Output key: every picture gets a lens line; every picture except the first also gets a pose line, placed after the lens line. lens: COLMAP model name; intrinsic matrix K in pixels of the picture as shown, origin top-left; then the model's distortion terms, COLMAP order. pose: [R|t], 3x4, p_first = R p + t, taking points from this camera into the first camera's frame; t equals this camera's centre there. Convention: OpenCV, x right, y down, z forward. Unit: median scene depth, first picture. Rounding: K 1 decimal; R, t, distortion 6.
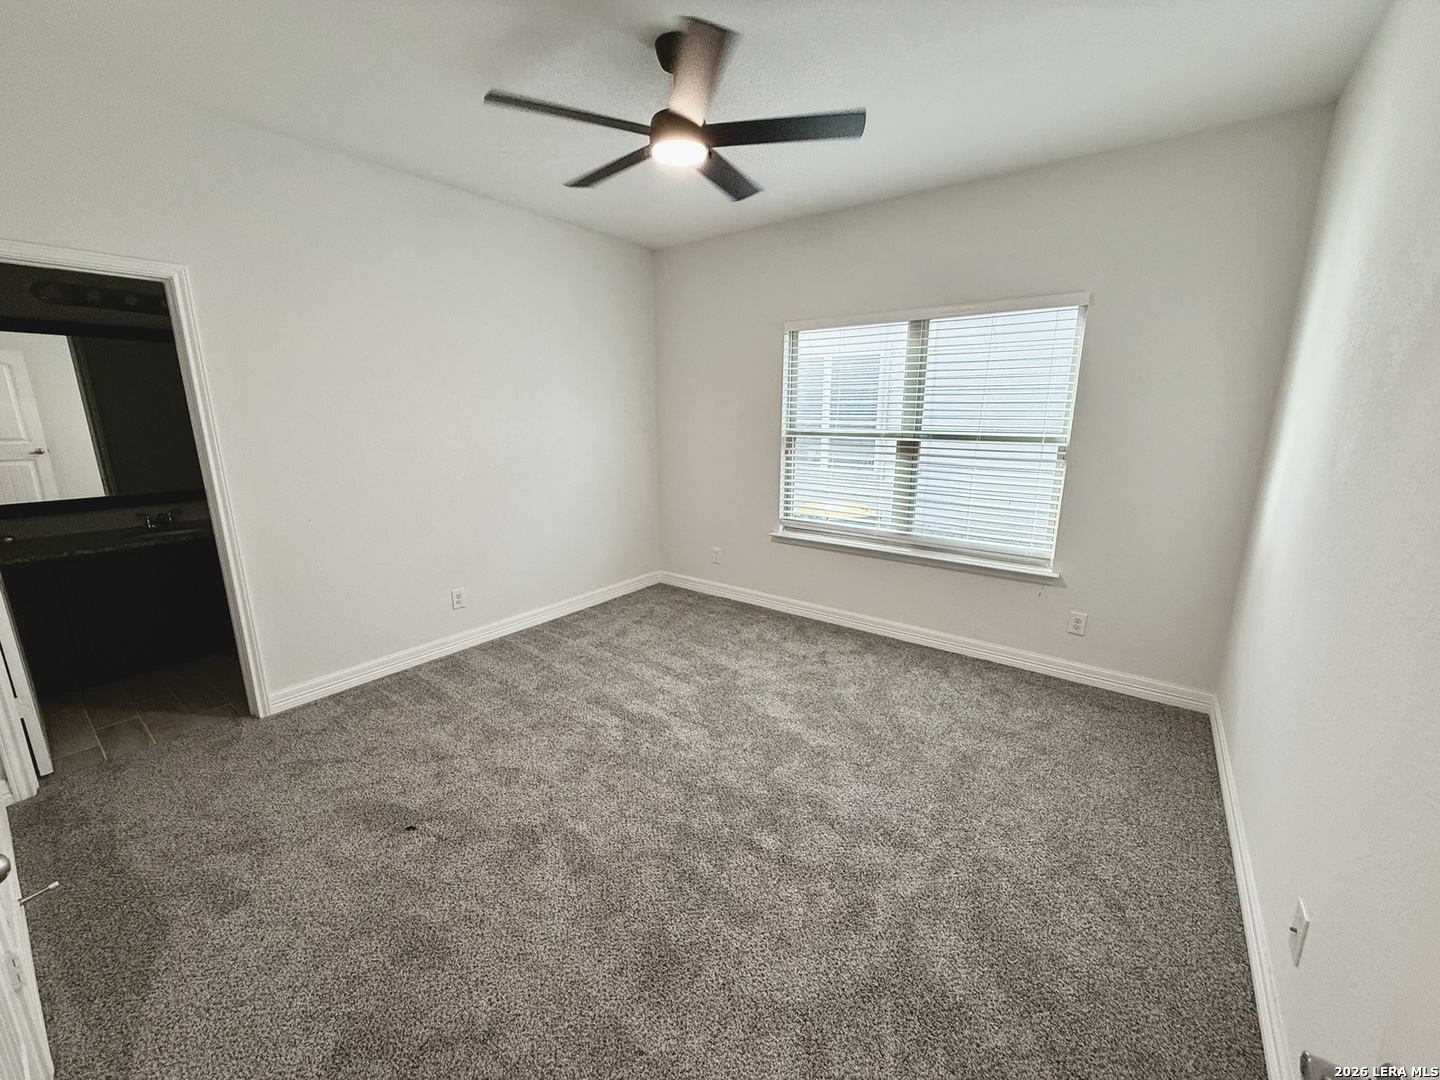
lens RADIAL K [[572.8, 0, 722.3], [0, 572.8, 541.5], [0, 0, 1]] dist [0.002669, -0.000268]
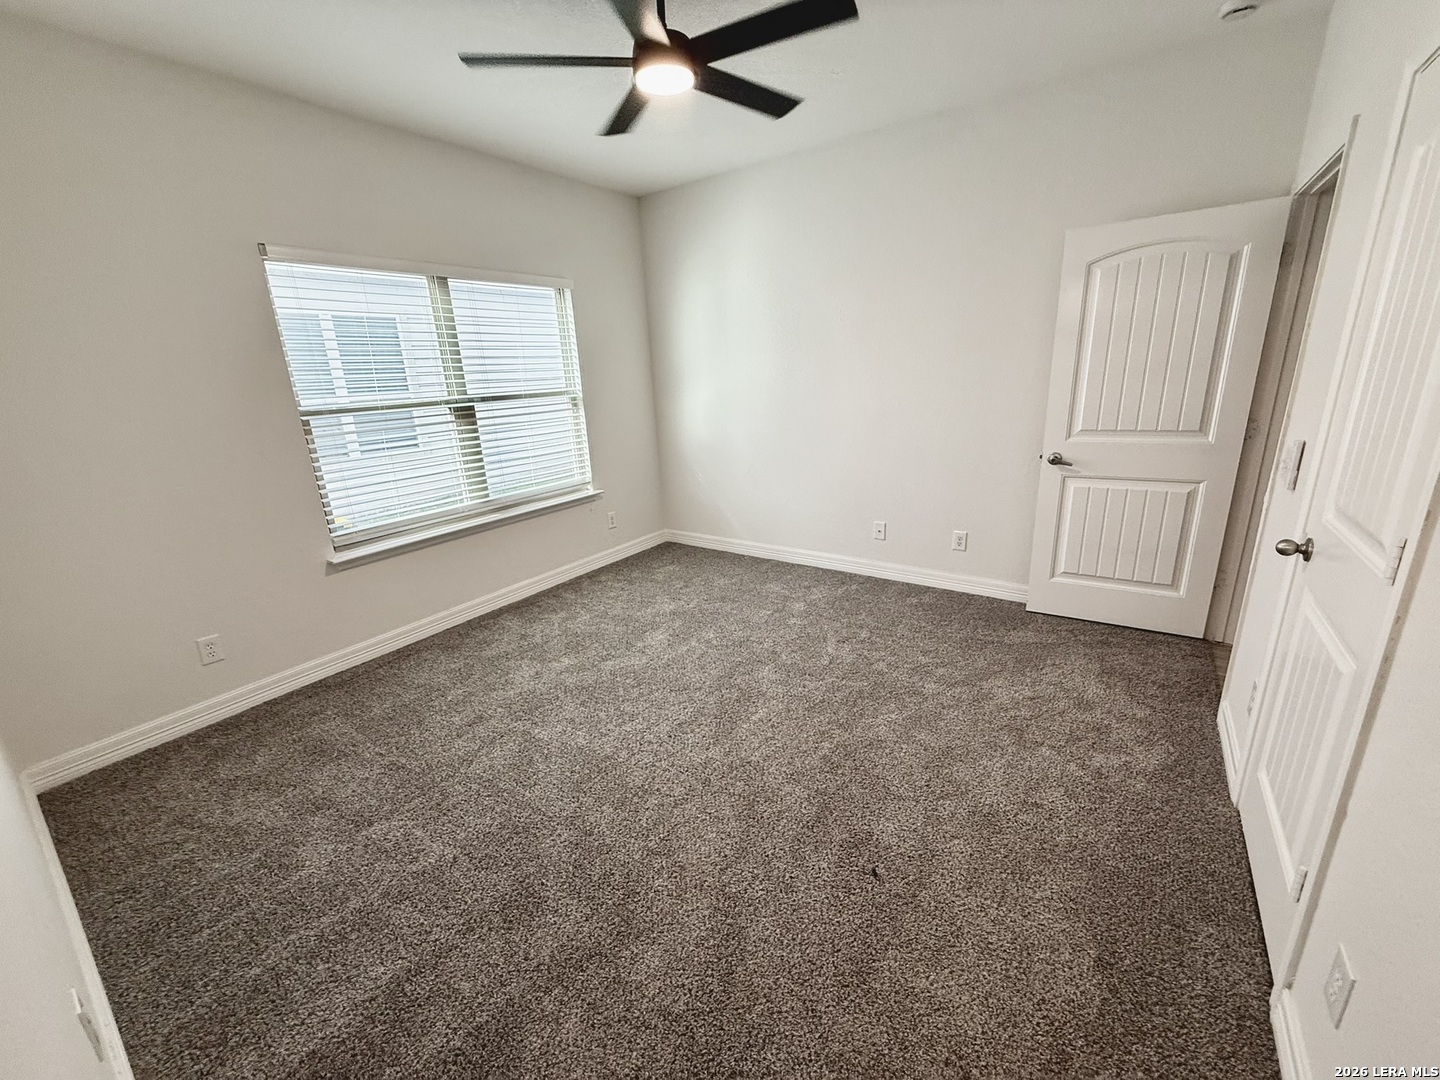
lens RADIAL K [[572.8, 0, 714.8], [0, 572.8, 540.6], [0, 0, 1]] dist [0.002669, -0.000268]
pose [[-0.014080, -0.290349, 0.956817, -0.652540], [0.267027, 0.921067, 0.283430, -0.125048], [-0.963586, 0.259487, 0.064563, 0.578264]]
